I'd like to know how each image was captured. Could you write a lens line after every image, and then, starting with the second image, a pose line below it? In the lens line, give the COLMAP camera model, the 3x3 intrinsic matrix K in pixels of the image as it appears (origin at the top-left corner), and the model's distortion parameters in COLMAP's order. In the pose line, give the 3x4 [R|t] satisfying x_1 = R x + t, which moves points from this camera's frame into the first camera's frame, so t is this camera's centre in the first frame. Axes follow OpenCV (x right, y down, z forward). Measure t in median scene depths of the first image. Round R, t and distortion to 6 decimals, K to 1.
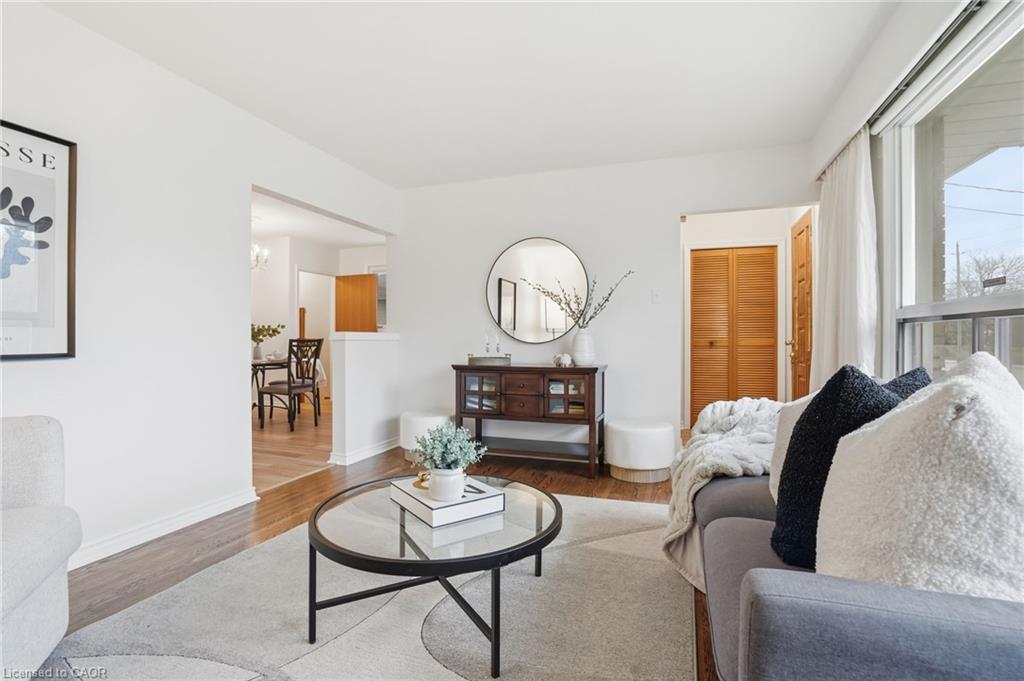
lens RADIAL K [[481.3, 0, 512.6], [0, 481.3, 338.6], [0, 0, 1]] dist [-0.065096, 0.024880]
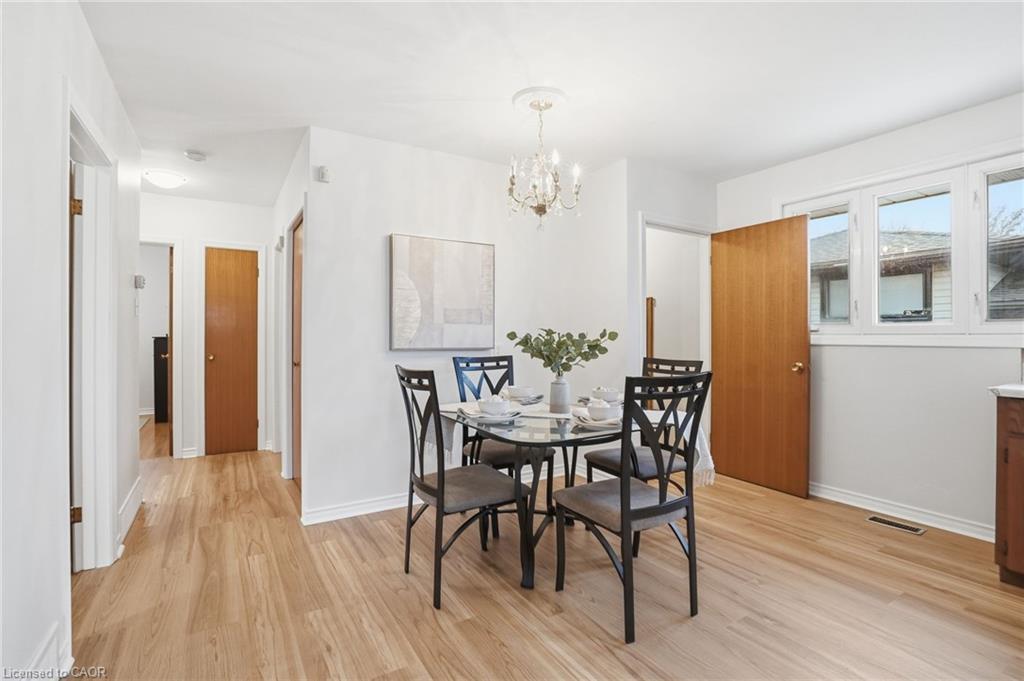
lens RADIAL K [[481.3, 0, 512.6], [0, 481.3, 338.6], [0, 0, 1]] dist [-0.065096, 0.024880]
pose [[0.777143, 0.002484, -0.629320, -0.286166], [0.001211, 0.999984, 0.005442, -0.025197], [0.629323, -0.004991, 0.777128, 0.616347]]
